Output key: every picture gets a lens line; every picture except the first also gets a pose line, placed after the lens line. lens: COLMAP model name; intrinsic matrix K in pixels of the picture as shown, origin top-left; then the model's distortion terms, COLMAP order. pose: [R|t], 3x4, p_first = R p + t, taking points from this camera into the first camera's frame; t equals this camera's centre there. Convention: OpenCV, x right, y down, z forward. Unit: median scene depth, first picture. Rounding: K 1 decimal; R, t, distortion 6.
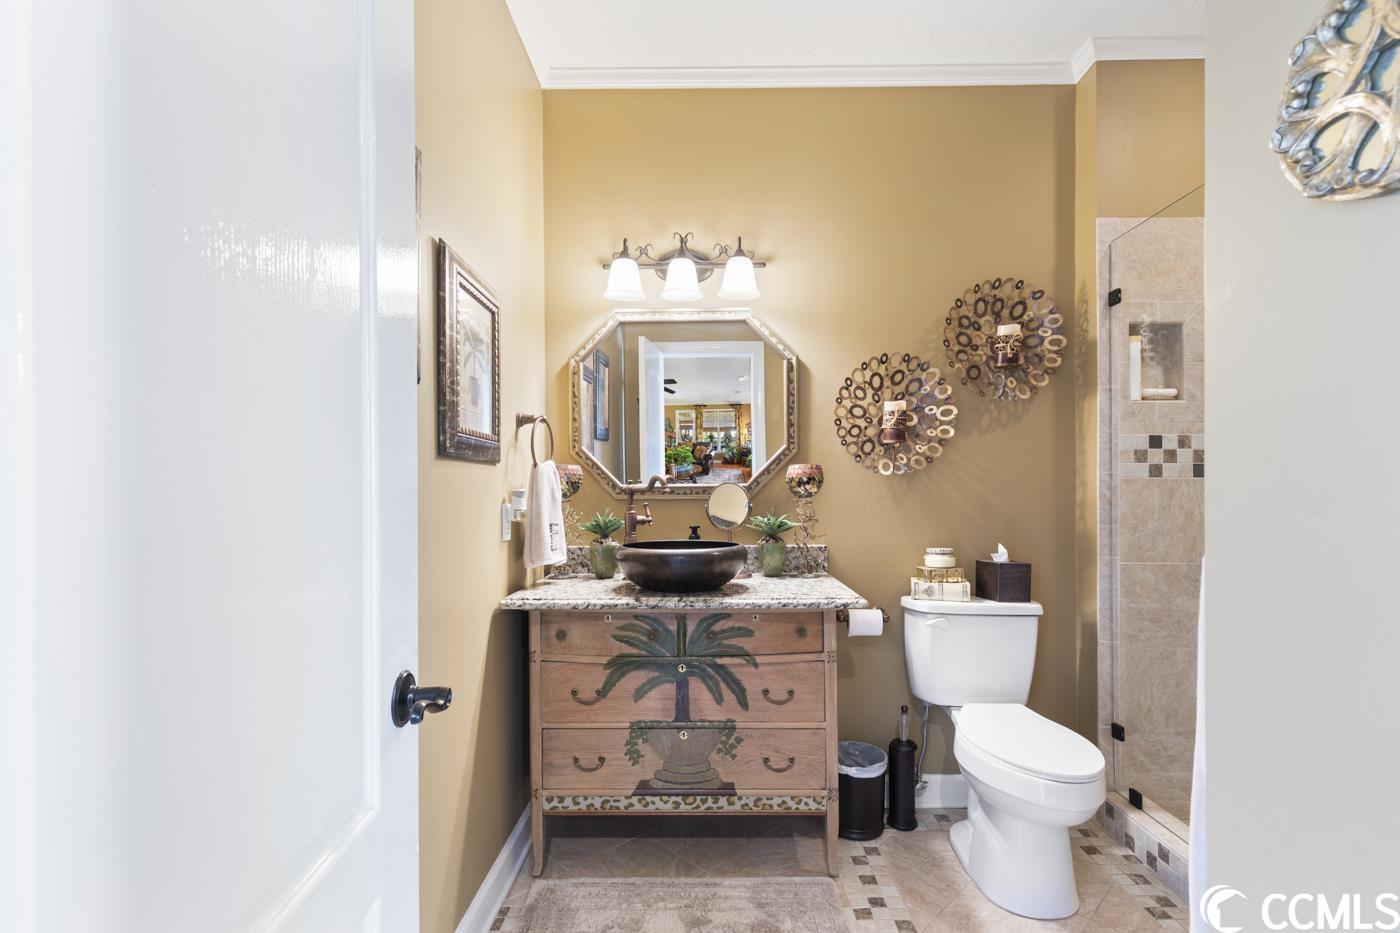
lens RADIAL K [[631.1, 0, 701.9], [0, 631.1, 483.9], [0, 0, 1]] dist [0.004177, -0.000544]
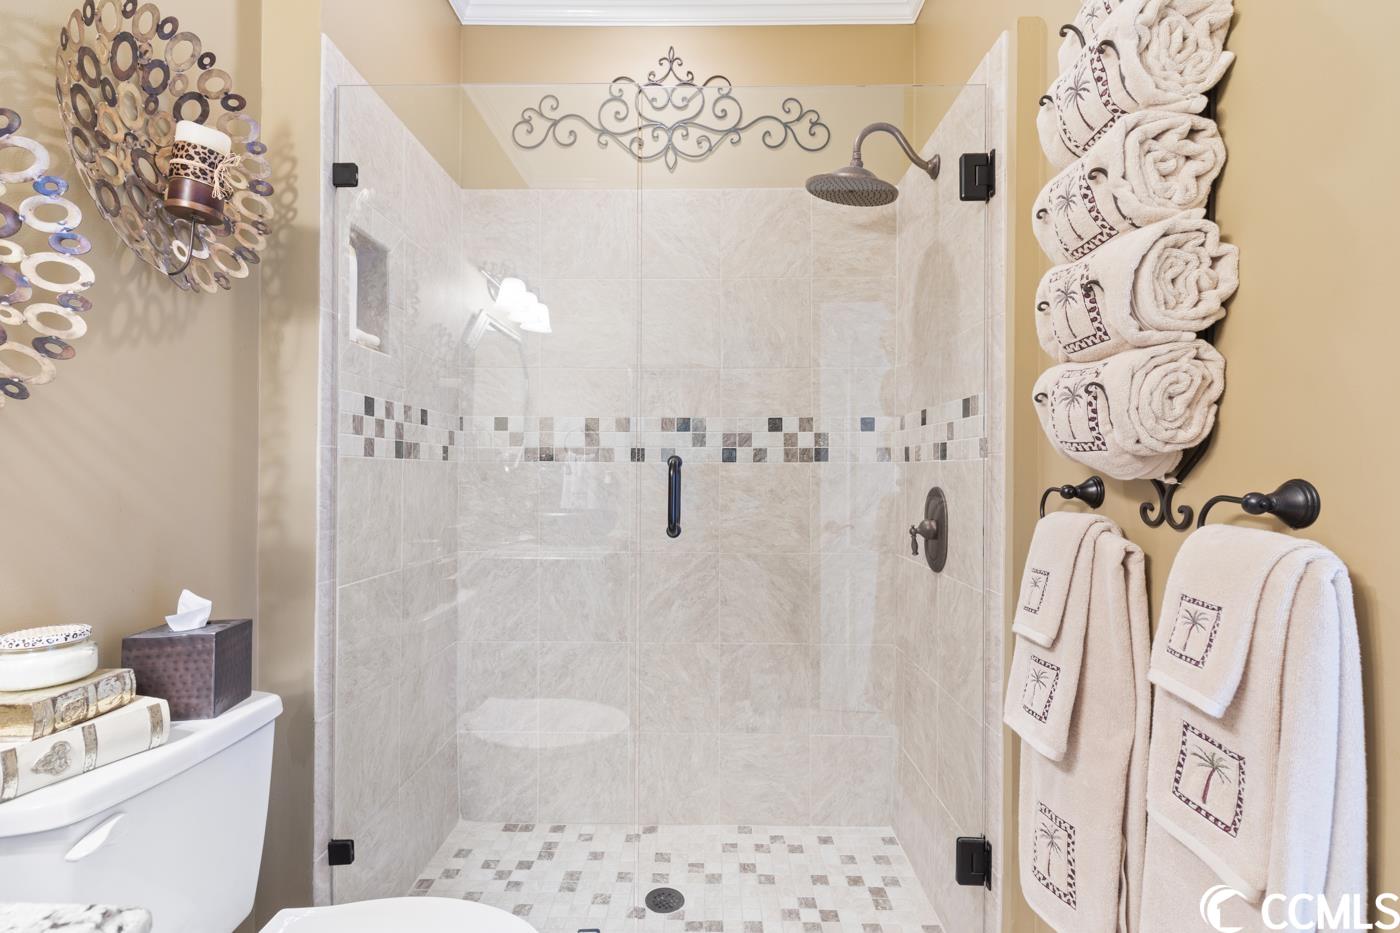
lens RADIAL K [[654.3, 0, 657.9], [0, 654.3, 471.4], [0, 0, 1]] dist [-0.002918, 0.000457]
pose [[0.023162, 0.005110, 0.999719, -0.000865], [-0.029383, 0.999558, -0.004428, -0.000661], [-0.999300, -0.029272, 0.023302, 0.628729]]
